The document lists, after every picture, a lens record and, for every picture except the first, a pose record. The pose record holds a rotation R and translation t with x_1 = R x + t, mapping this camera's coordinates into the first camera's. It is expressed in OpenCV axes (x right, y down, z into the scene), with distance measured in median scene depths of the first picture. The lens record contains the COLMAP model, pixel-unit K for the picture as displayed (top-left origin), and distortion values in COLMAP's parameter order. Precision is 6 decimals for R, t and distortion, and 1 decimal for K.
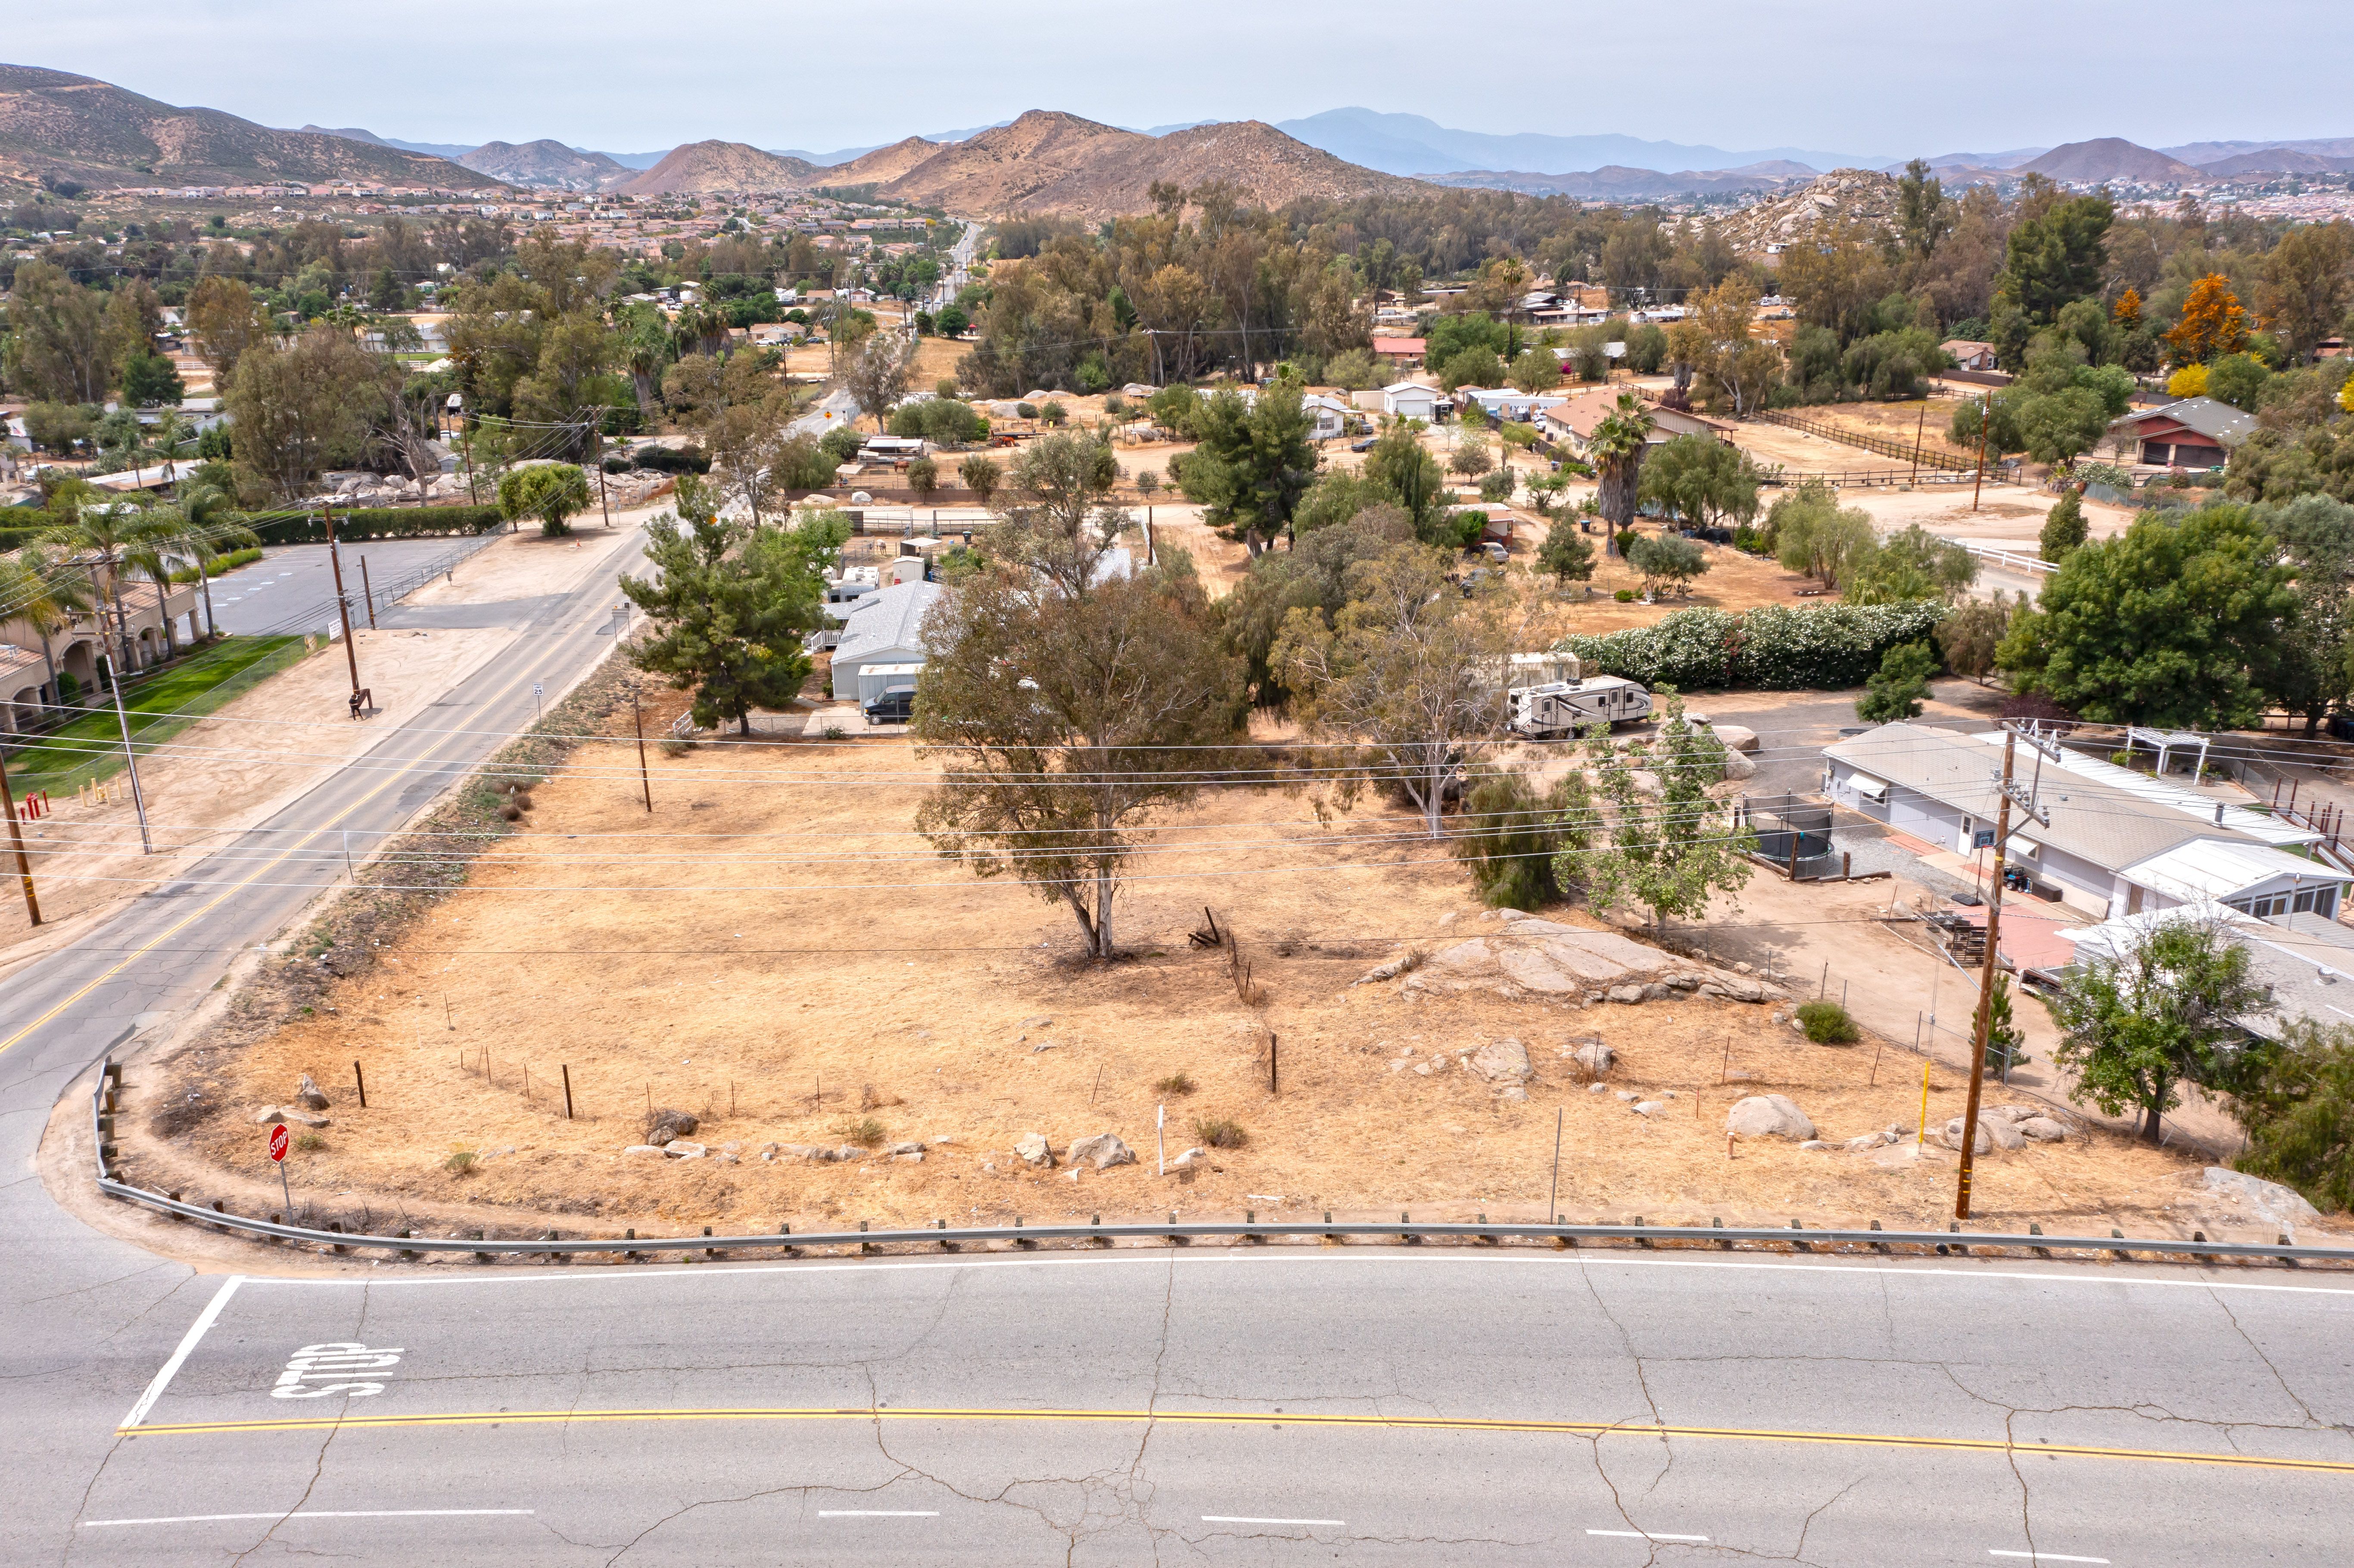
lens RADIAL K [[1877.8, 0, 1177.0], [0, 1877.8, 784.0], [0, 0, 1]] dist [-0.008640, 0.015880]
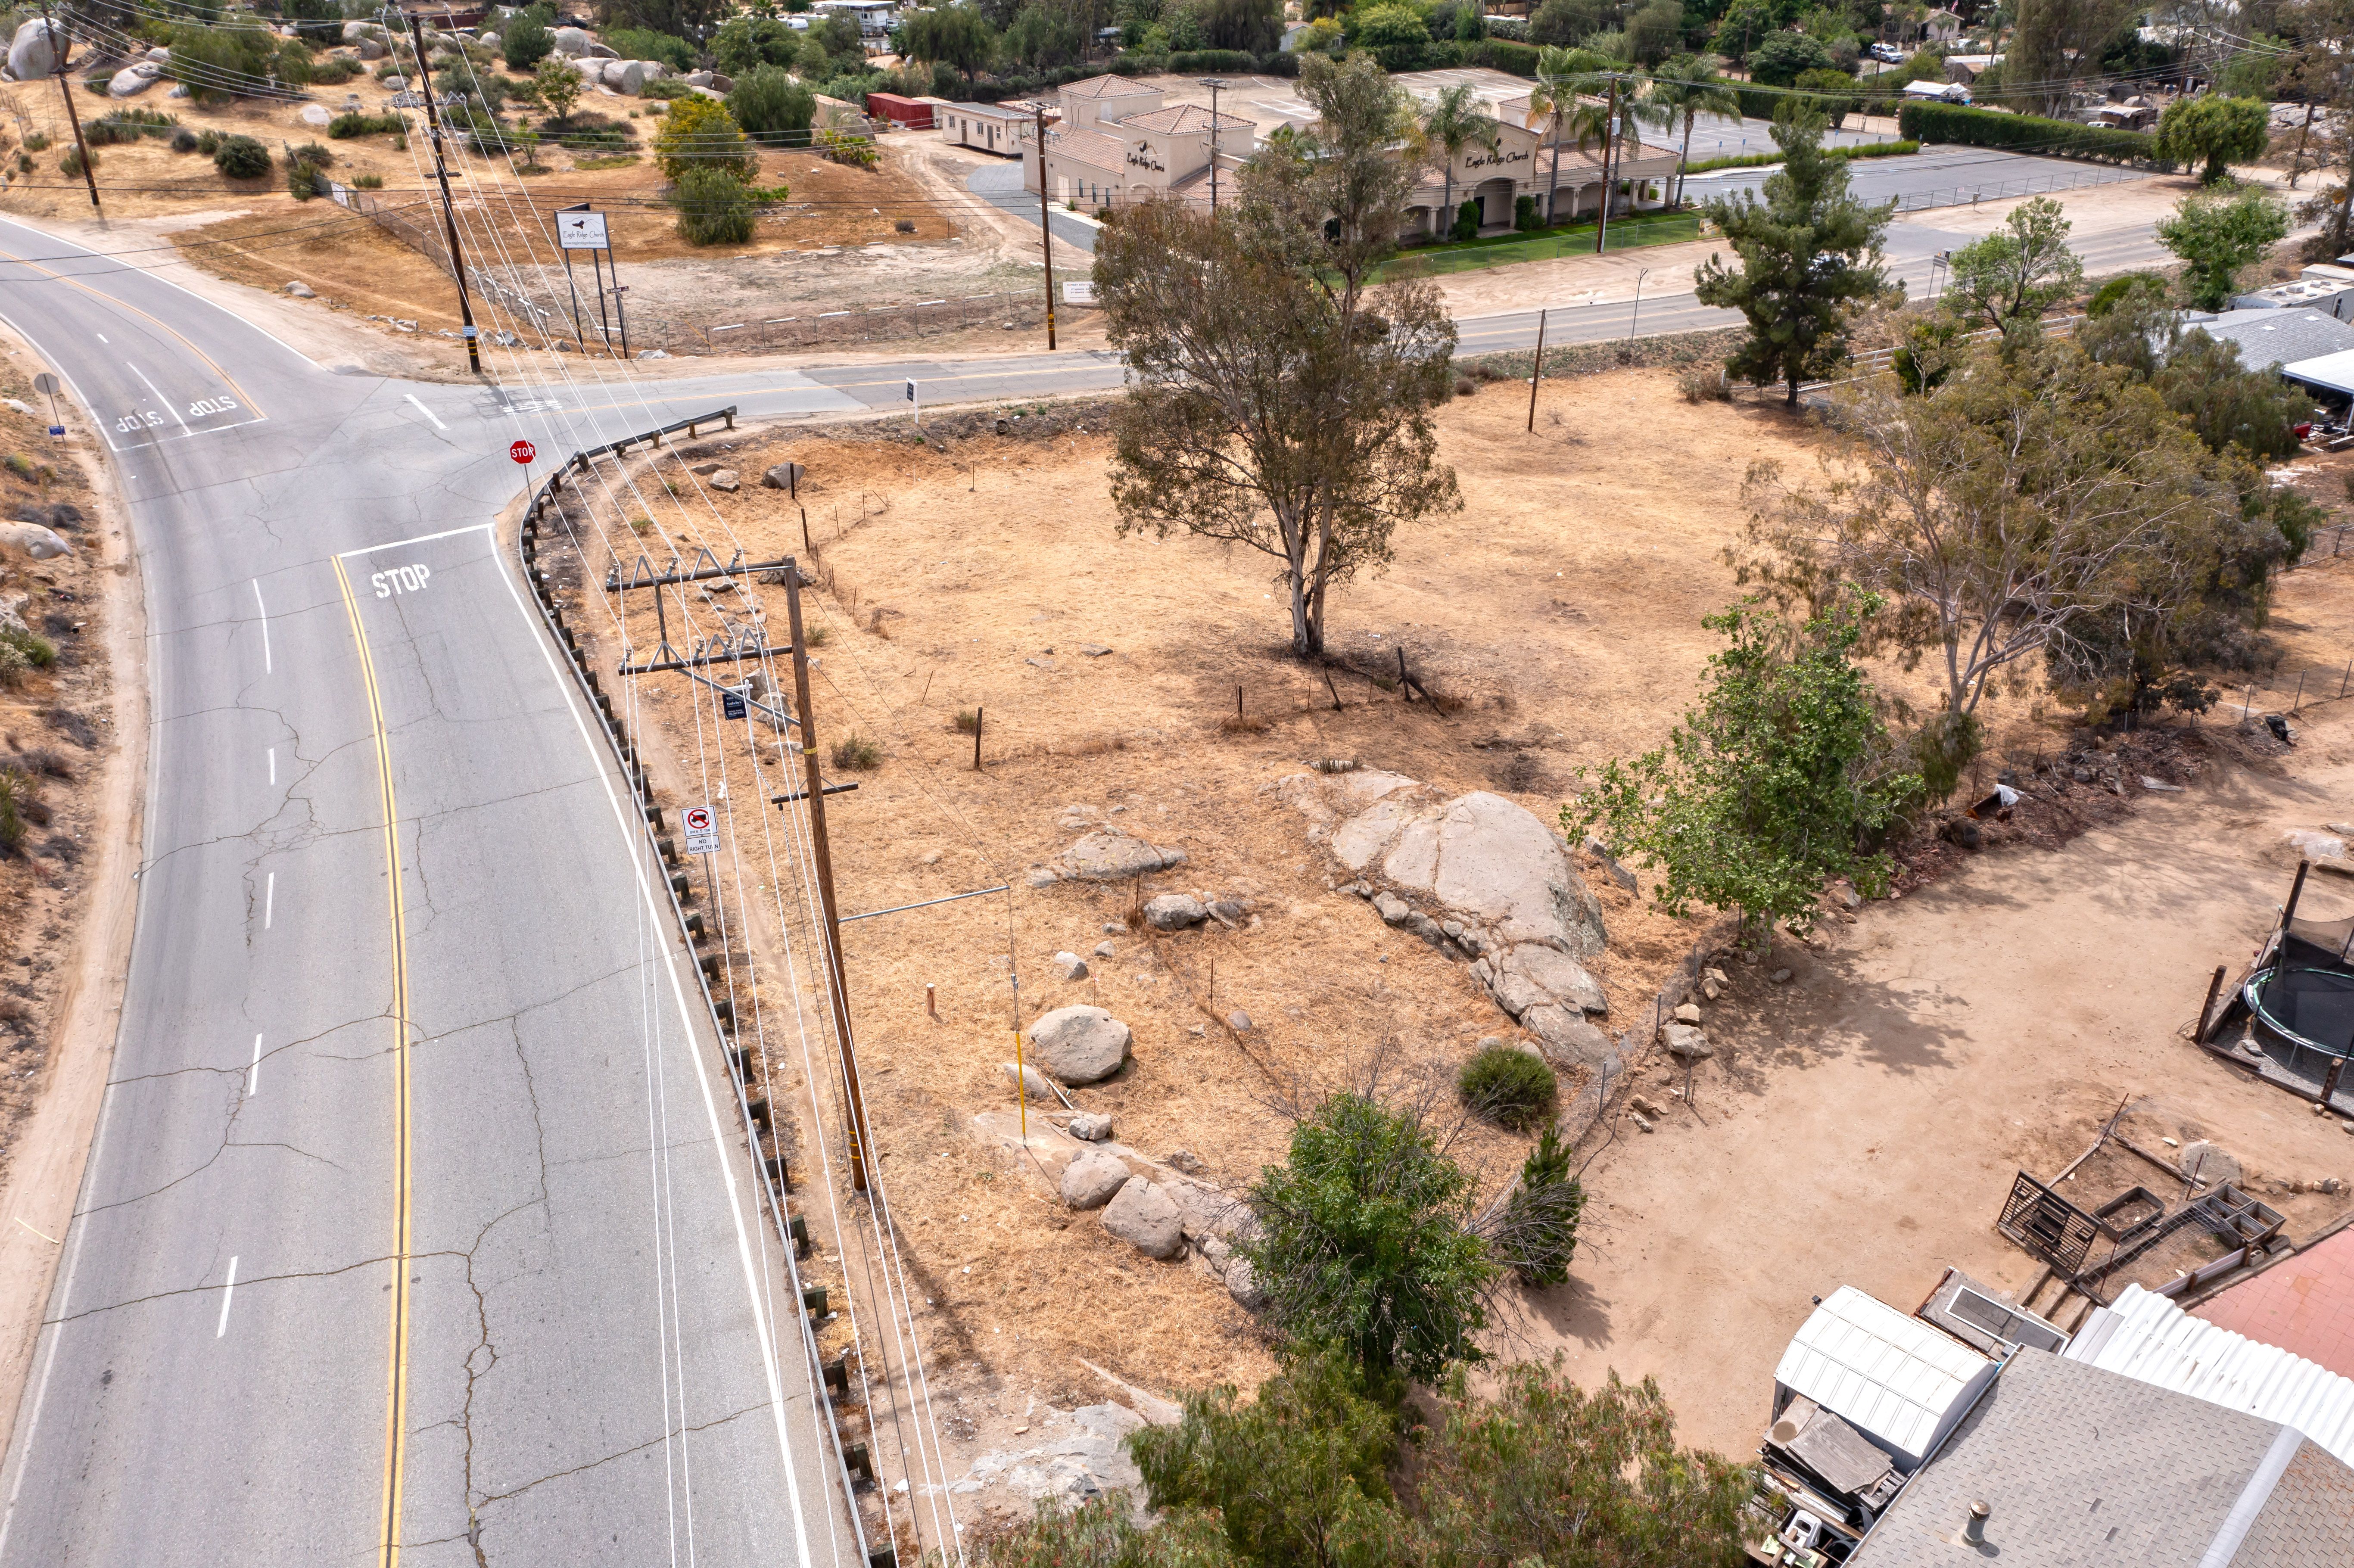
lens RADIAL K [[1877.8, 0, 1177.0], [0, 1877.8, 784.0], [0, 0, 1]] dist [-0.008640, 0.015880]
pose [[0.420073, 0.434265, -0.796839, 0.498415], [-0.267347, 0.898321, 0.348632, -0.110190], [0.867216, 0.066582, 0.493460, 0.349415]]
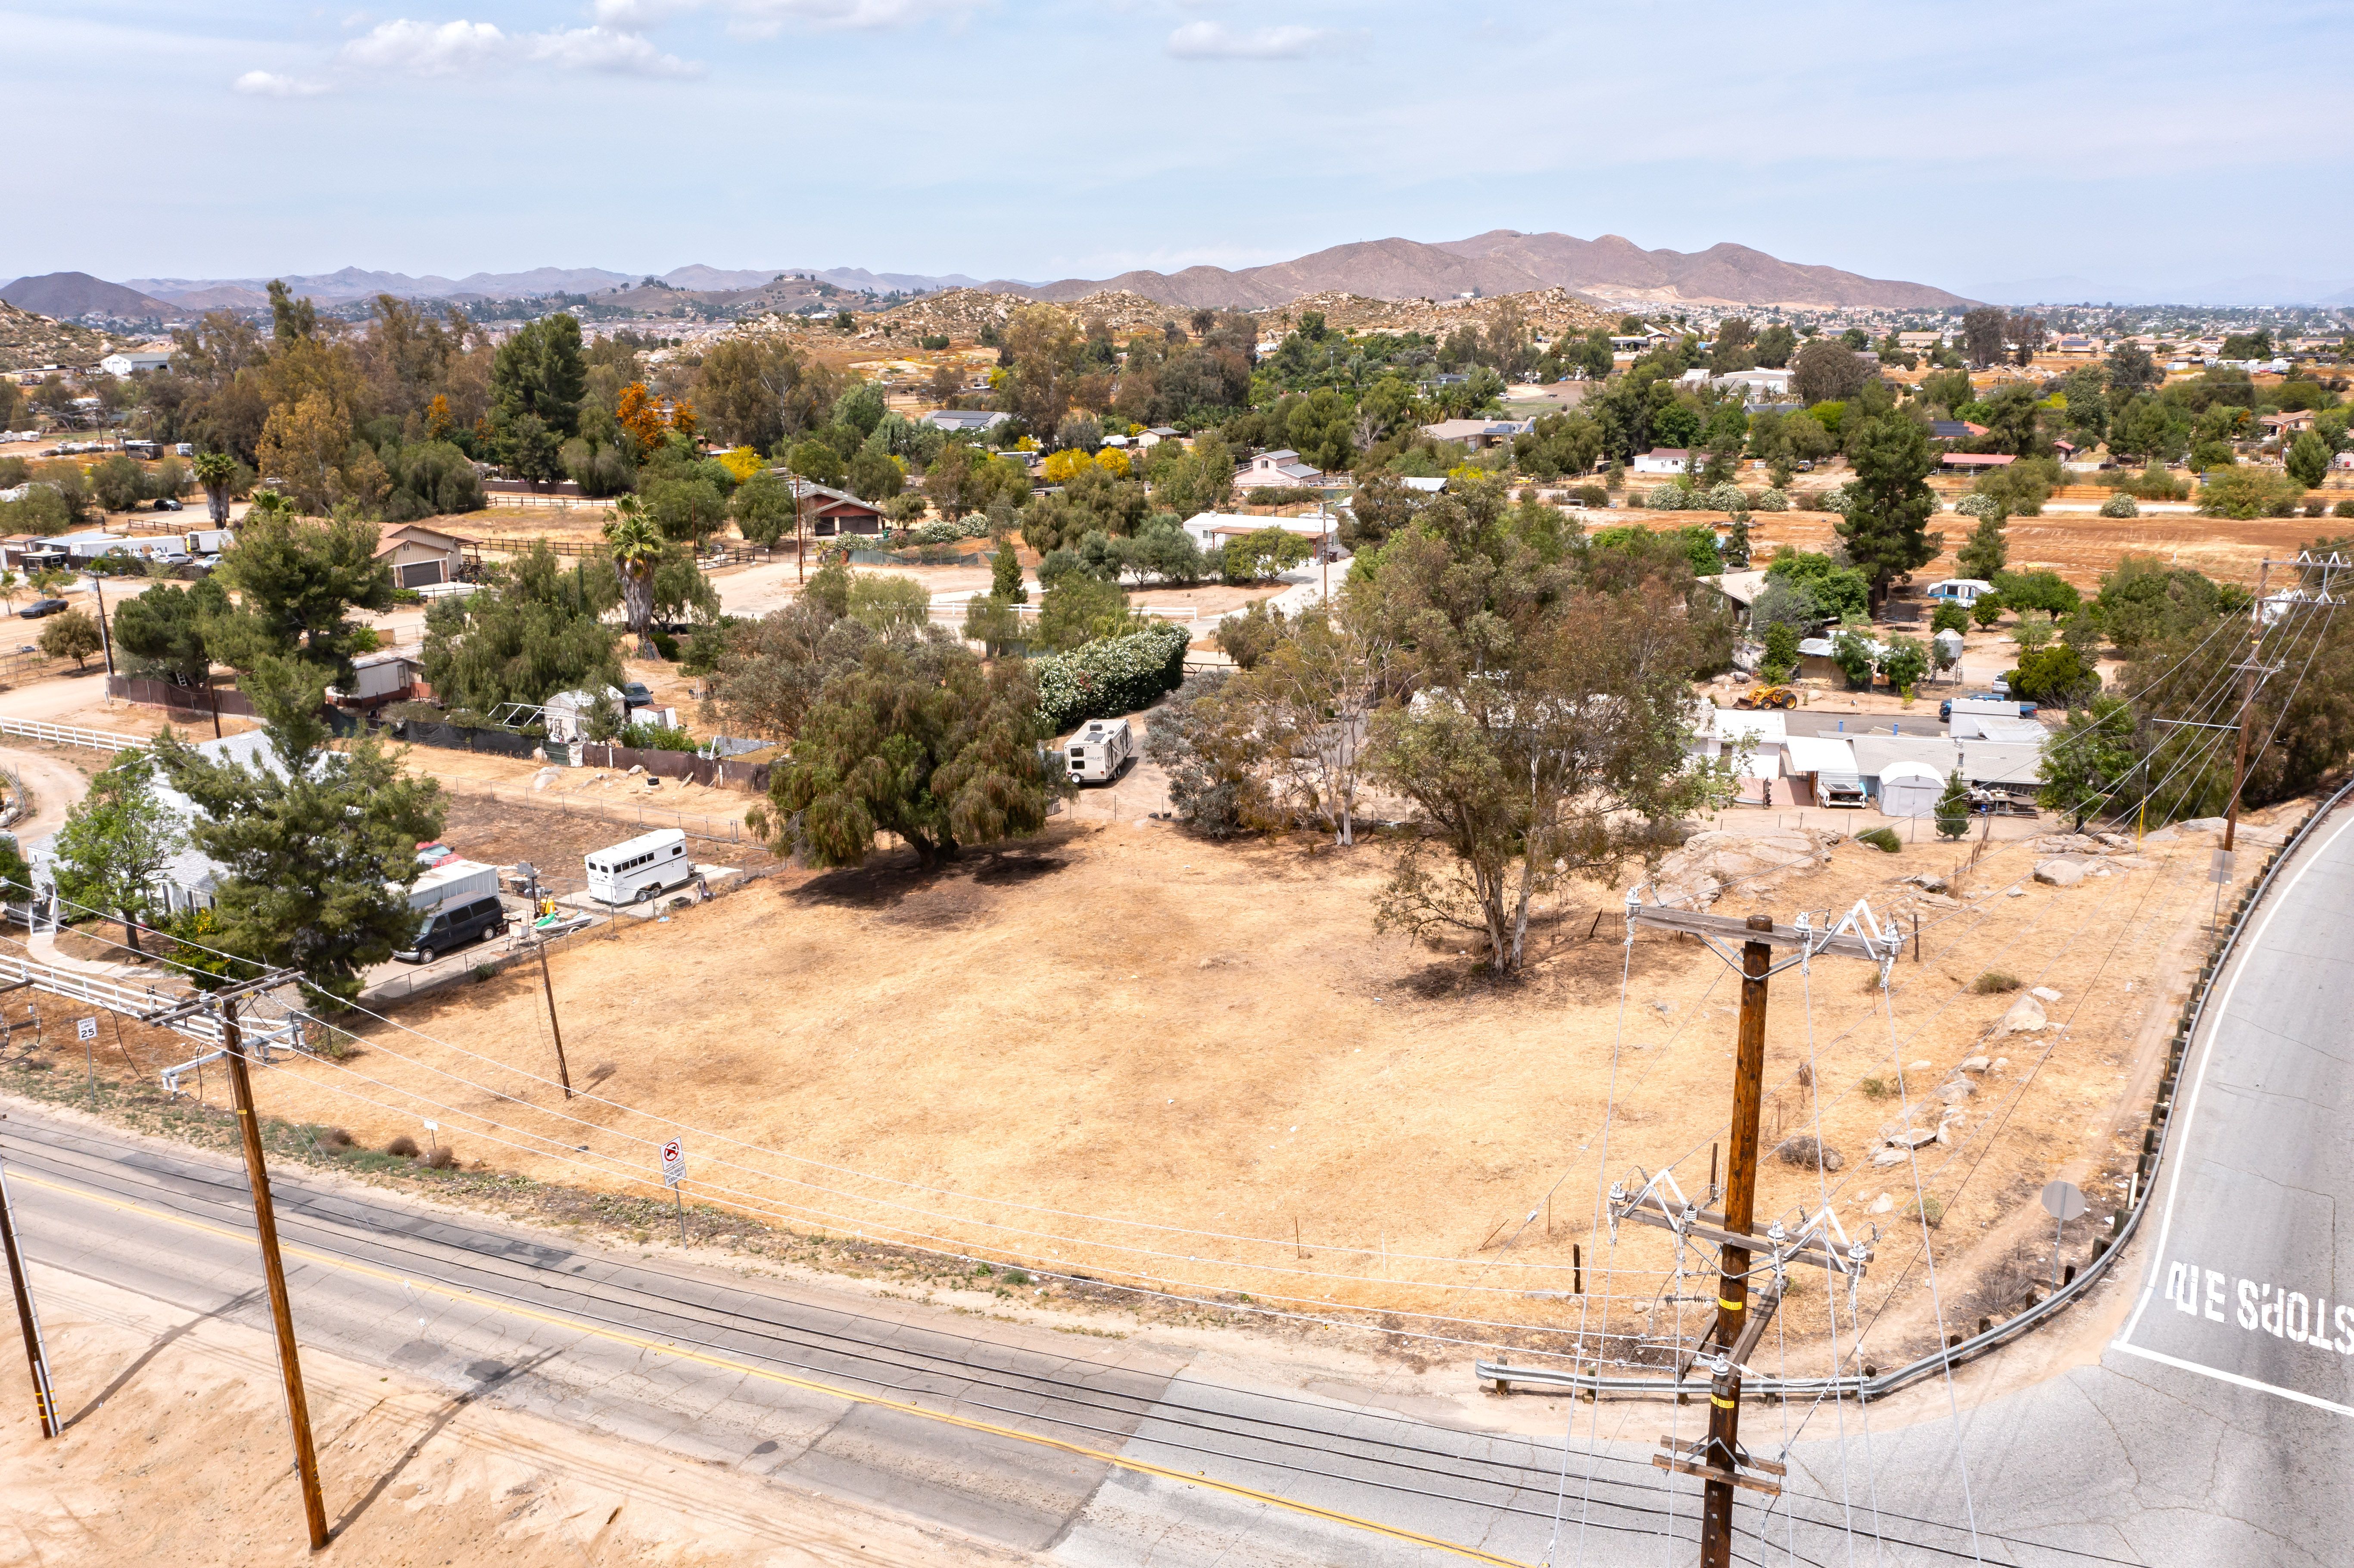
lens RADIAL K [[1877.8, 0, 1177.0], [0, 1877.8, 784.0], [0, 0, 1]] dist [-0.008640, 0.015880]
pose [[0.562536, -0.197363, 0.802870, -0.685653], [0.250580, 0.966114, 0.061921, -0.085111], [-0.787885, 0.166350, 0.592929, 0.361151]]
